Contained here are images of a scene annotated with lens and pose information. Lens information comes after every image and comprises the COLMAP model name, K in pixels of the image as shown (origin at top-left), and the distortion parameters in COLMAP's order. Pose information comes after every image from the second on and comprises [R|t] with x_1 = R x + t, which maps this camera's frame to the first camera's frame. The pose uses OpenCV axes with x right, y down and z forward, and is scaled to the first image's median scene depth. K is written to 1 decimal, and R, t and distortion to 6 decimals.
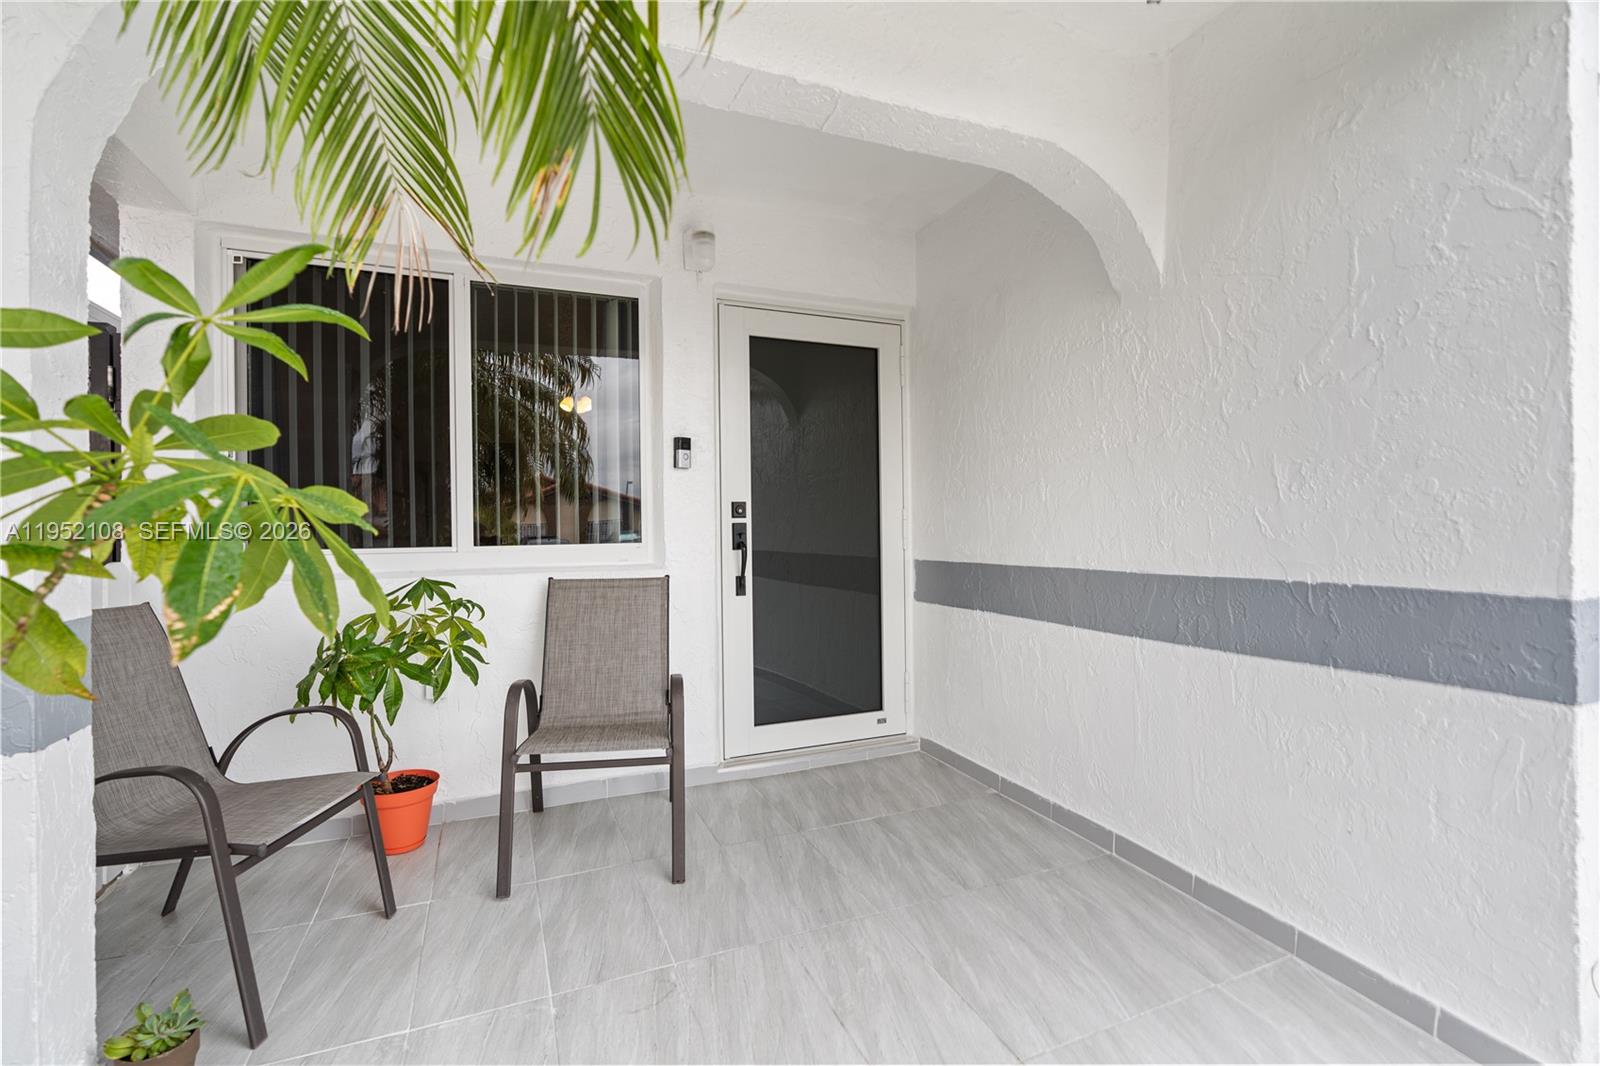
lens RADIAL K [[726.2, 0, 799.6], [0, 726.2, 533.1], [0, 0, 1]] dist [-0.005505, 0.001255]
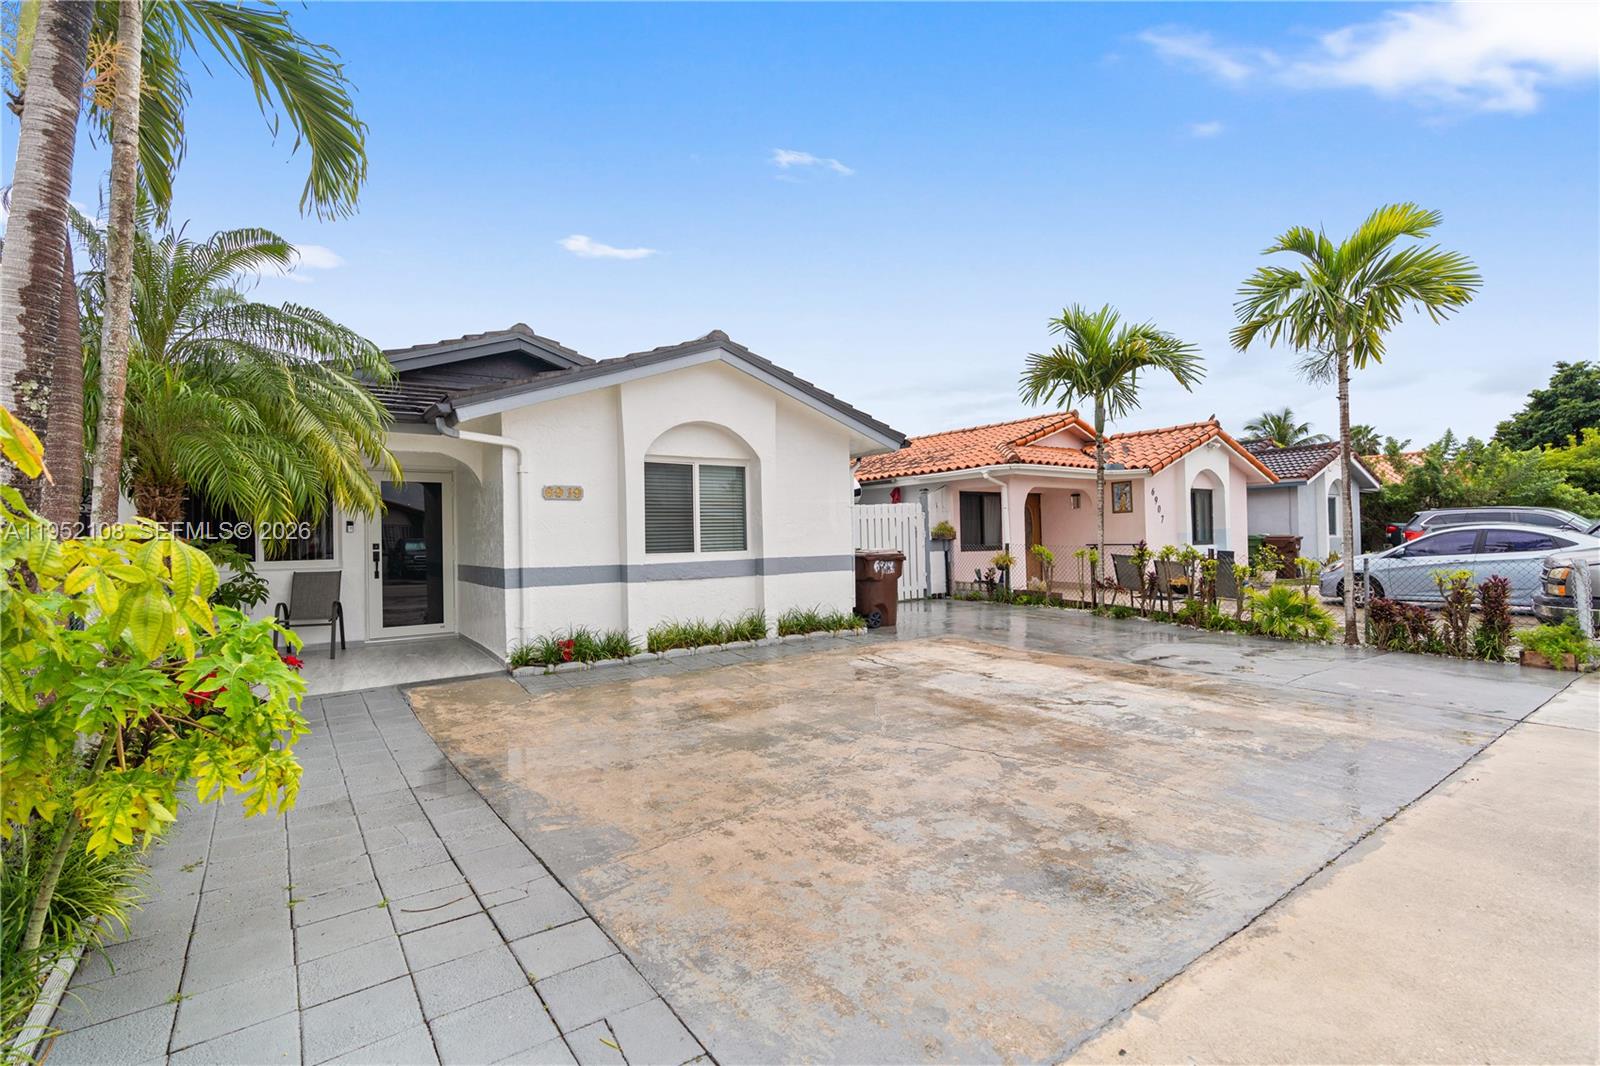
lens RADIAL K [[726.2, 0, 801.0], [0, 726.2, 534.2], [0, 0, 1]] dist [-0.005505, 0.001255]
pose [[0.971454, -0.006617, 0.237135, 0.818440], [0.011555, 0.999744, -0.019440, -0.008164], [-0.236945, 0.021625, 0.971282, -1.999190]]
